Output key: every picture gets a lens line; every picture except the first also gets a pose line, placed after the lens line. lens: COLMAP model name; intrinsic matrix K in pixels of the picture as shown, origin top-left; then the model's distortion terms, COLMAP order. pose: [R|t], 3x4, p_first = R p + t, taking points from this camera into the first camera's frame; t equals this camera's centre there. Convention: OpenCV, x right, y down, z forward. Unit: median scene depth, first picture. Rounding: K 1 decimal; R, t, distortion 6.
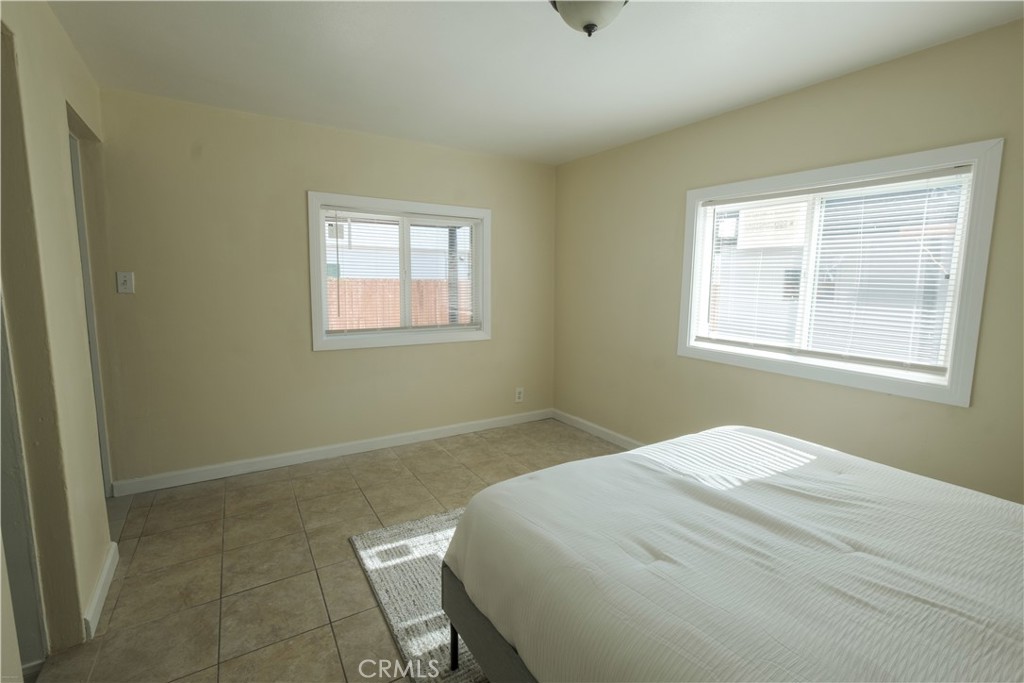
lens RADIAL K [[448.2, 0, 505.6], [0, 448.2, 335.7], [0, 0, 1]] dist [-0.002136, -0.000433]
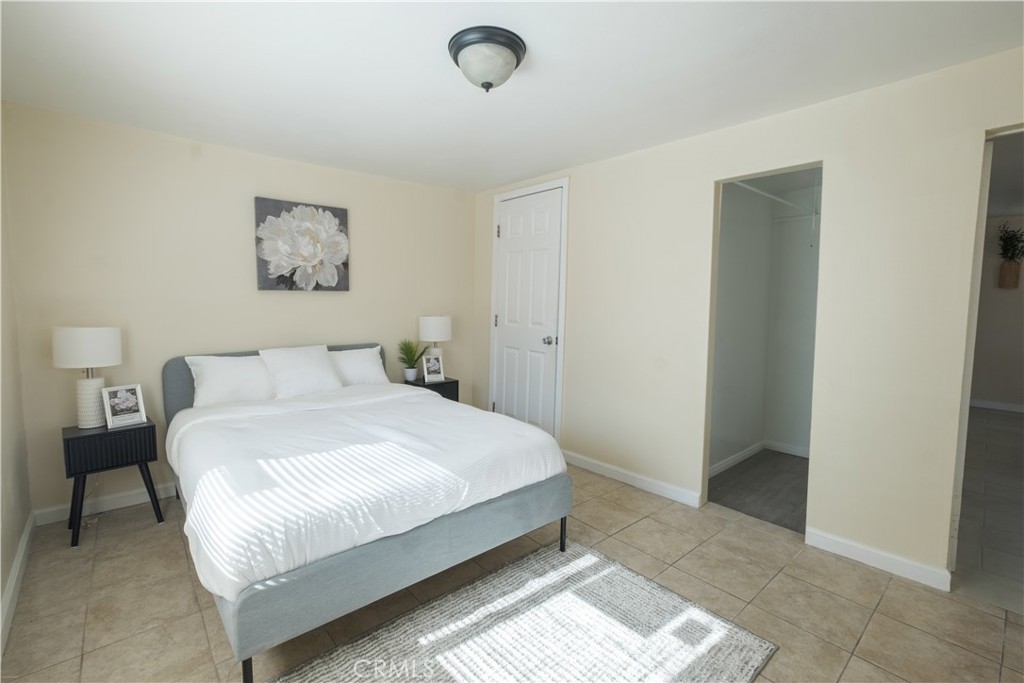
lens RADIAL K [[448.2, 0, 505.6], [0, 448.2, 335.7], [0, 0, 1]] dist [-0.002136, -0.000433]
pose [[-0.988228, -0.000962, -0.152984, 0.207958], [-0.031327, 0.980064, 0.196198, -0.185544], [0.149746, 0.198681, -0.968557, 1.625341]]
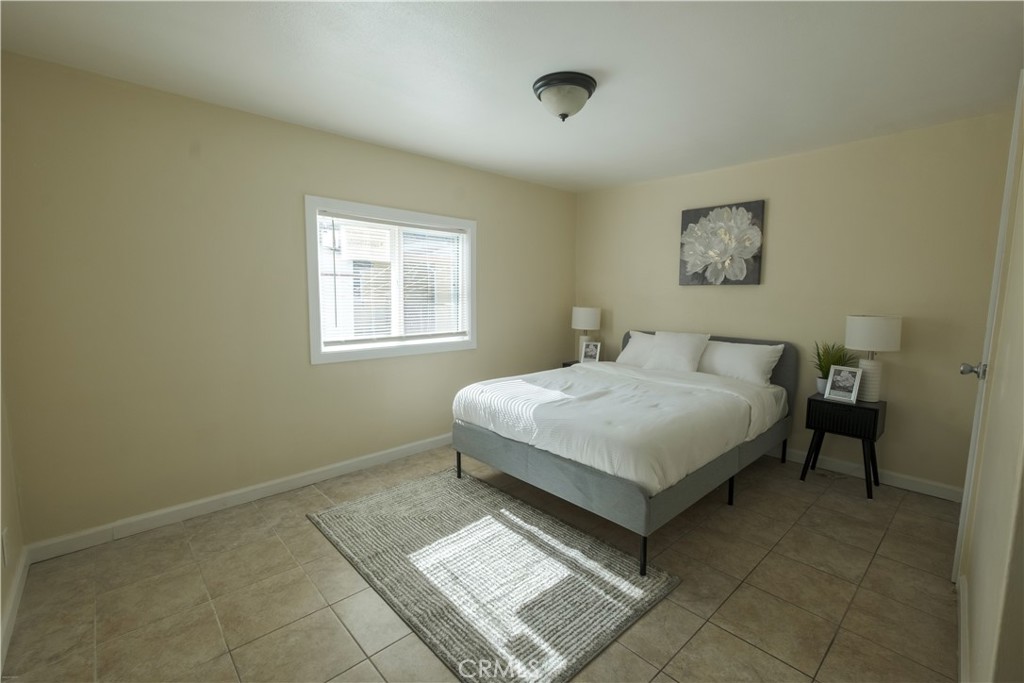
lens RADIAL K [[448.2, 0, 505.6], [0, 448.2, 335.7], [0, 0, 1]] dist [-0.002136, -0.000433]
pose [[-0.188117, -0.111094, 0.975843, -0.912153], [0.115704, 0.984156, 0.134345, -0.144587], [-0.975307, 0.138181, -0.172283, 1.096332]]
